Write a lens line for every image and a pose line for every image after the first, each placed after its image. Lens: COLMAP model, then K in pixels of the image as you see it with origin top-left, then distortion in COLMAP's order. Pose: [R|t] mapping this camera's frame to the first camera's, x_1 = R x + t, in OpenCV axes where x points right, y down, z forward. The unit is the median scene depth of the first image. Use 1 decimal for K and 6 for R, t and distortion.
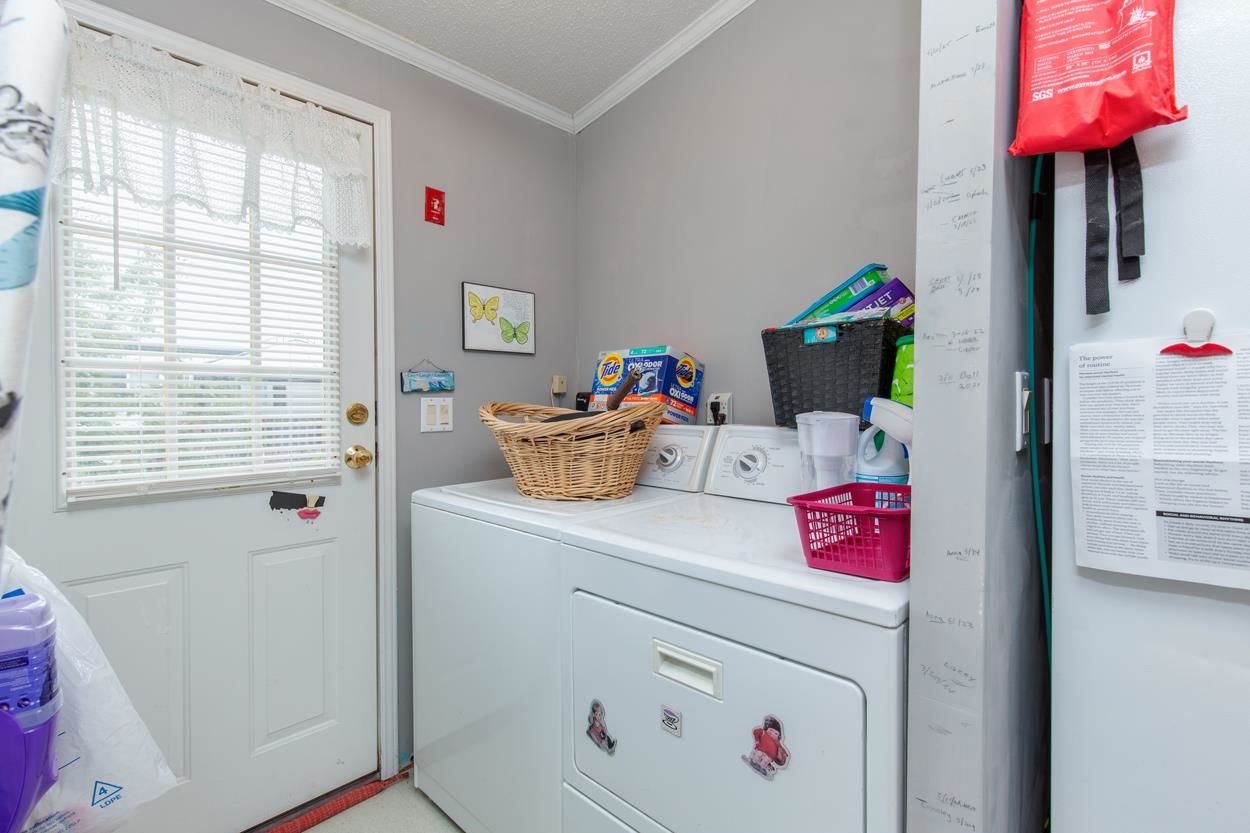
lens RADIAL K [[581.7, 0, 625.1], [0, 581.7, 407.5], [0, 0, 1]] dist [0.009798, -0.002278]
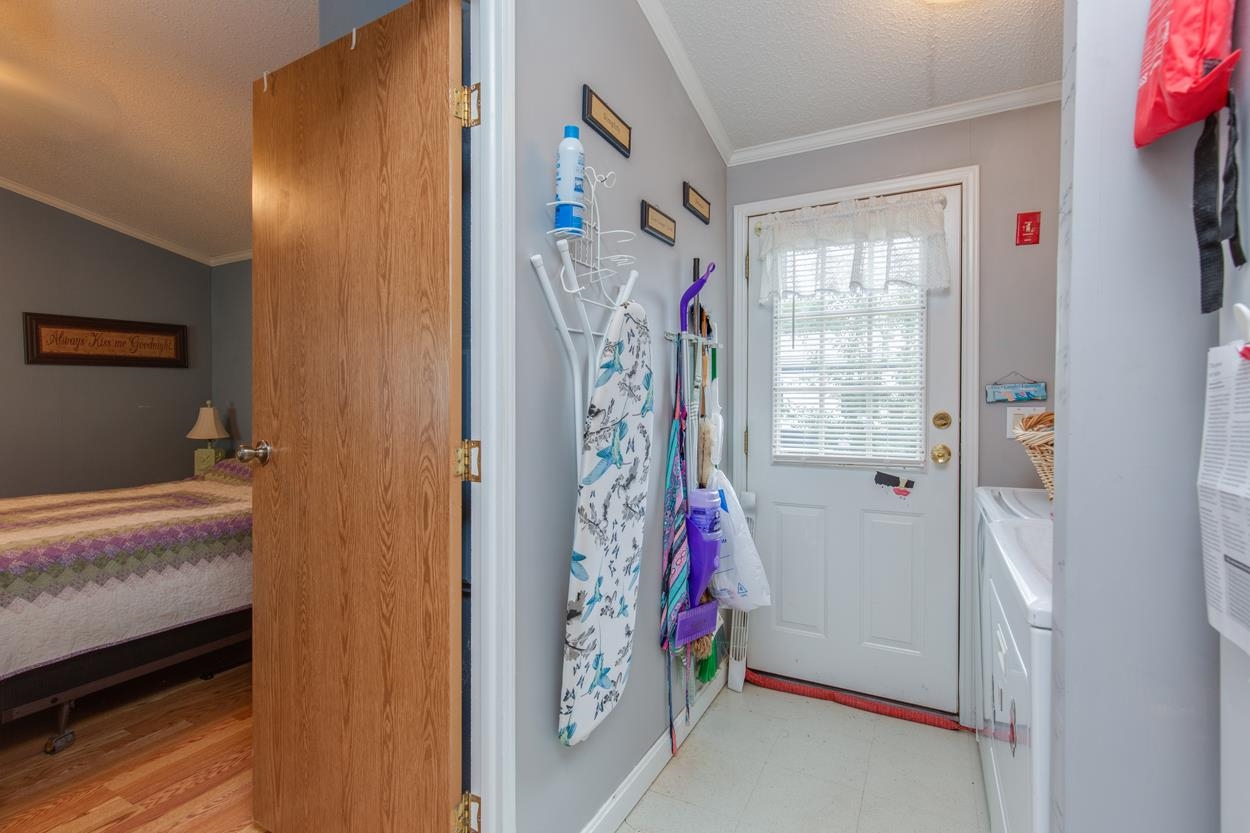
lens RADIAL K [[581.7, 0, 625.5], [0, 581.7, 414.4], [0, 0, 1]] dist [0.009798, -0.002278]
pose [[0.285740, 0.014955, -0.958191, 0.581142], [-0.015964, 0.999814, 0.010844, -0.003783], [0.958174, 0.012198, 0.285925, -0.016086]]
